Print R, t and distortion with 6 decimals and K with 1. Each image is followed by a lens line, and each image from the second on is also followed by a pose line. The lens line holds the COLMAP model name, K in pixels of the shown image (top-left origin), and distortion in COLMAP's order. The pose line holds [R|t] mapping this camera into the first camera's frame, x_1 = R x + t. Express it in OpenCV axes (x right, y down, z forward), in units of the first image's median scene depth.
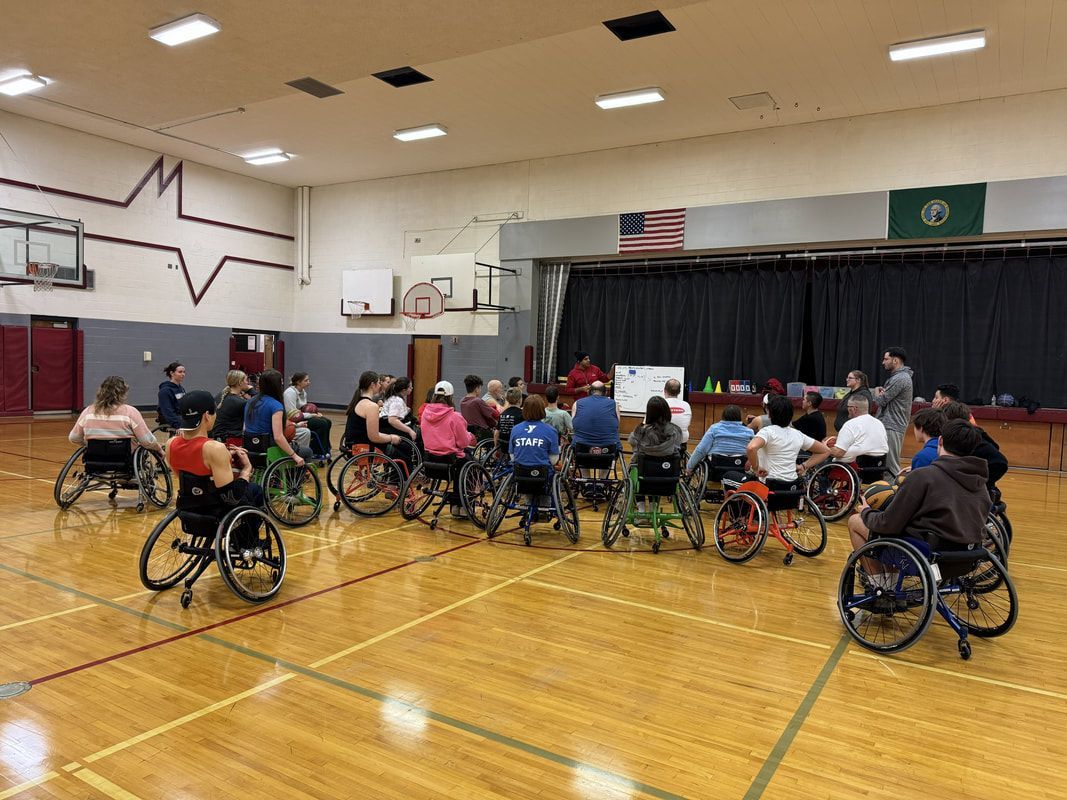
lens RADIAL K [[747.2, 0, 533.5], [0, 747.2, 400.0], [0, 0, 1]] dist [0.131766, -0.219813]
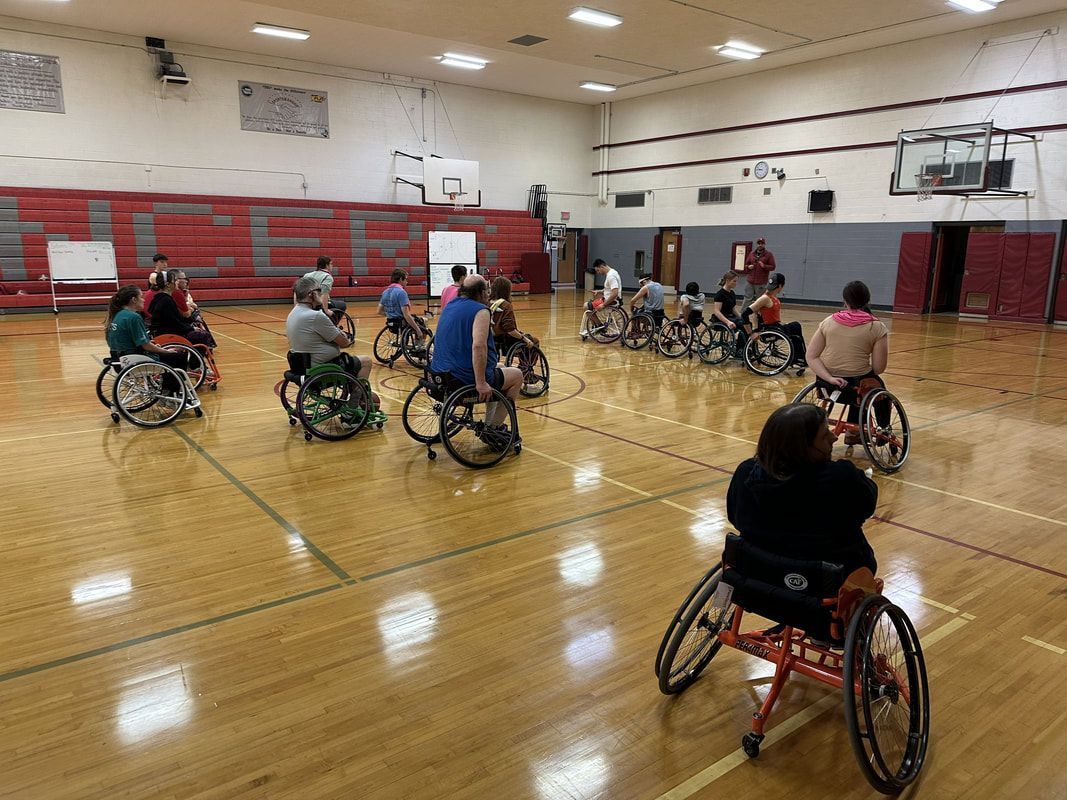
lens RADIAL K [[757.5, 0, 533.5], [0, 757.5, 400.0], [0, 0, 1]] dist [0.085195, -0.109817]
pose [[-0.366192, 0.148040, -0.918688, 0.490498], [-0.070967, 0.979946, 0.186199, -0.020589], [0.927829, 0.133381, -0.348343, 0.707466]]
